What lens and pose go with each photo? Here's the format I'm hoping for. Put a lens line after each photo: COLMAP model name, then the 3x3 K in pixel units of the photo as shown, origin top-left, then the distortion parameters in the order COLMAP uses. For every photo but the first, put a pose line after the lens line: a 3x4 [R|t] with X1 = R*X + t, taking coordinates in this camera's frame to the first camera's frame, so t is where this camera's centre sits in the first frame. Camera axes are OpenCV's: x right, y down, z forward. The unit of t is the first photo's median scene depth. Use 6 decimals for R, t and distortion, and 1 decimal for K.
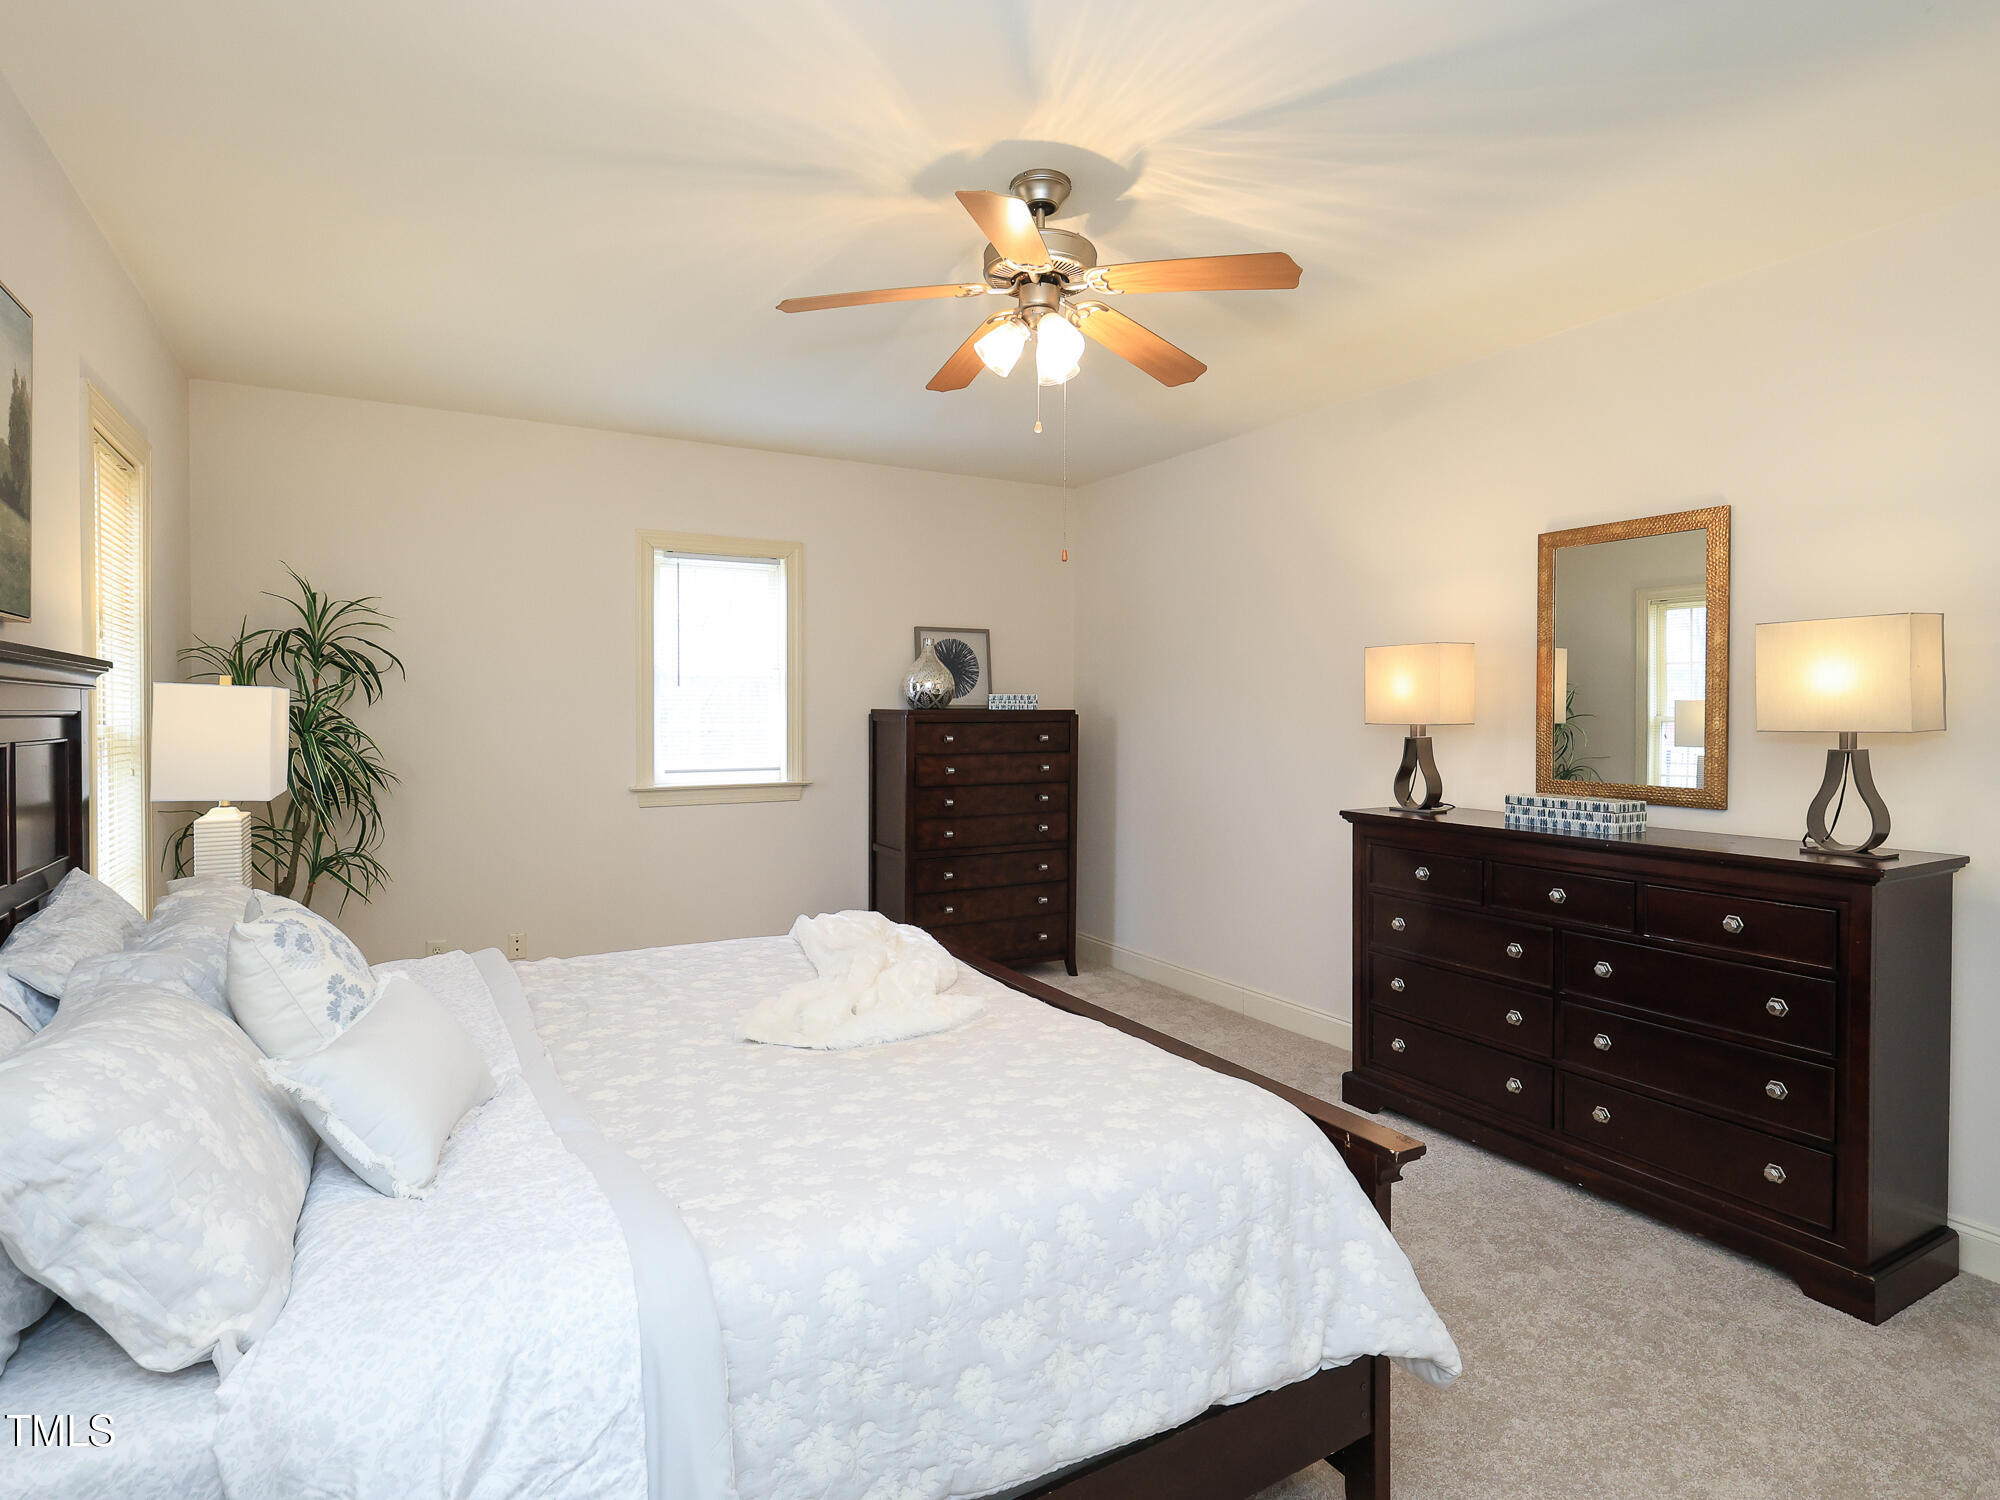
lens RADIAL K [[1076.1, 0, 1004.5], [0, 1076.1, 733.0], [0, 0, 1]] dist [-0.000360, -0.000145]
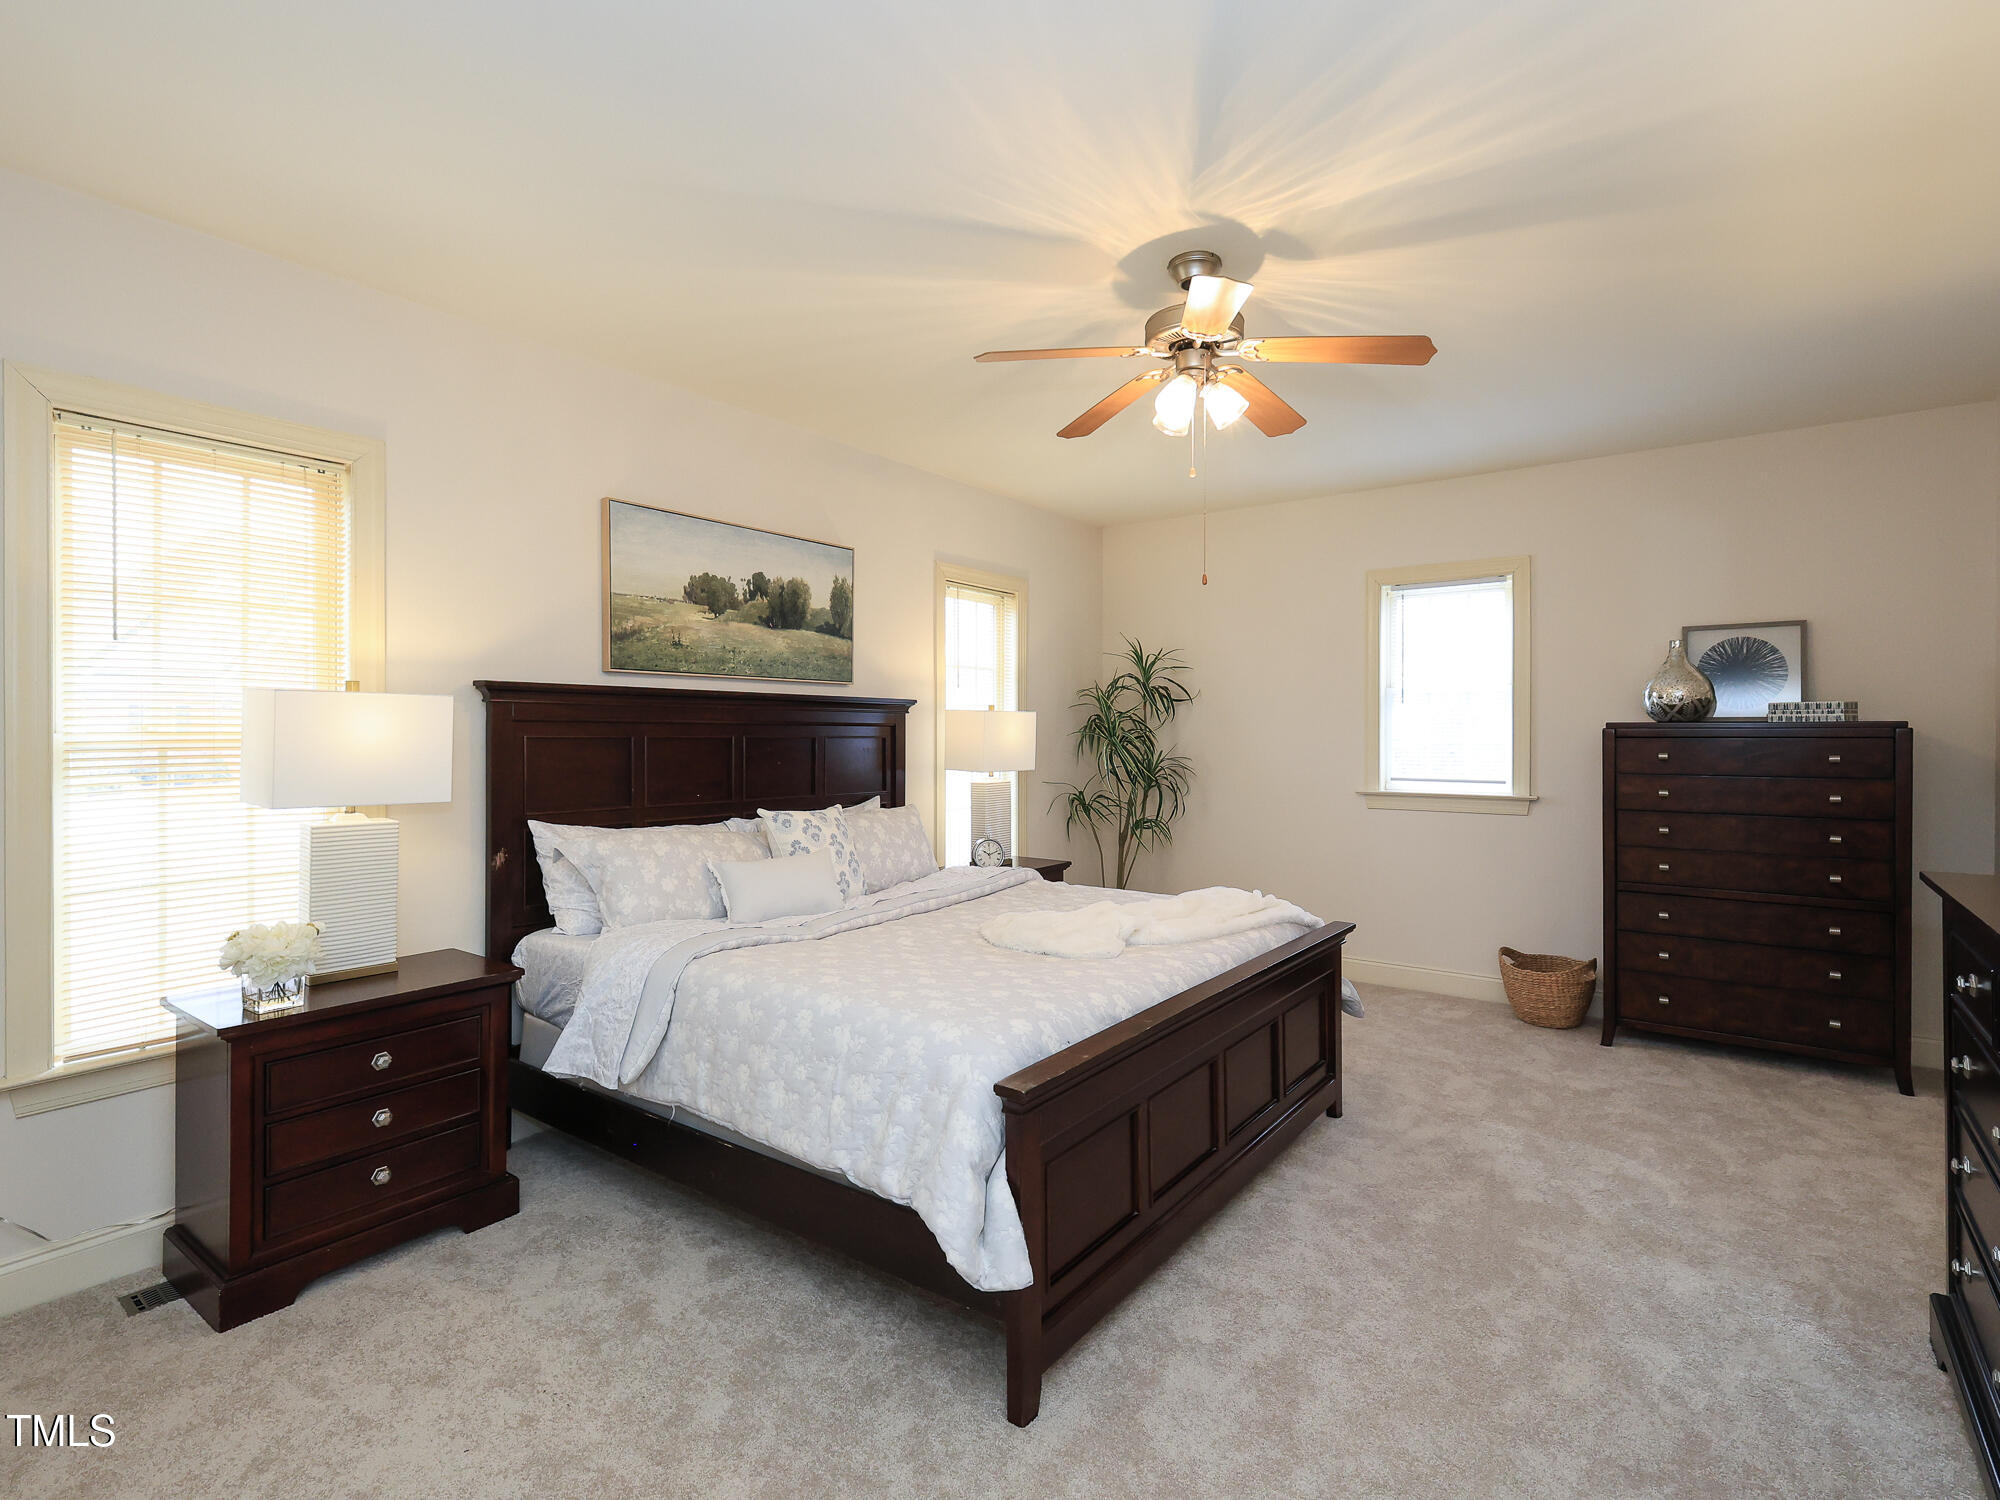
lens RADIAL K [[993.0, 0, 1000.0], [0, 993.0, 750.0], [0, 0, 1]] dist [0.002420, 0.000660]
pose [[0.387398, 0.016168, -0.921771, 0.930175], [-0.021097, 0.999740, 0.008669, 0.009362], [0.921671, 0.016088, 0.387638, 0.392324]]
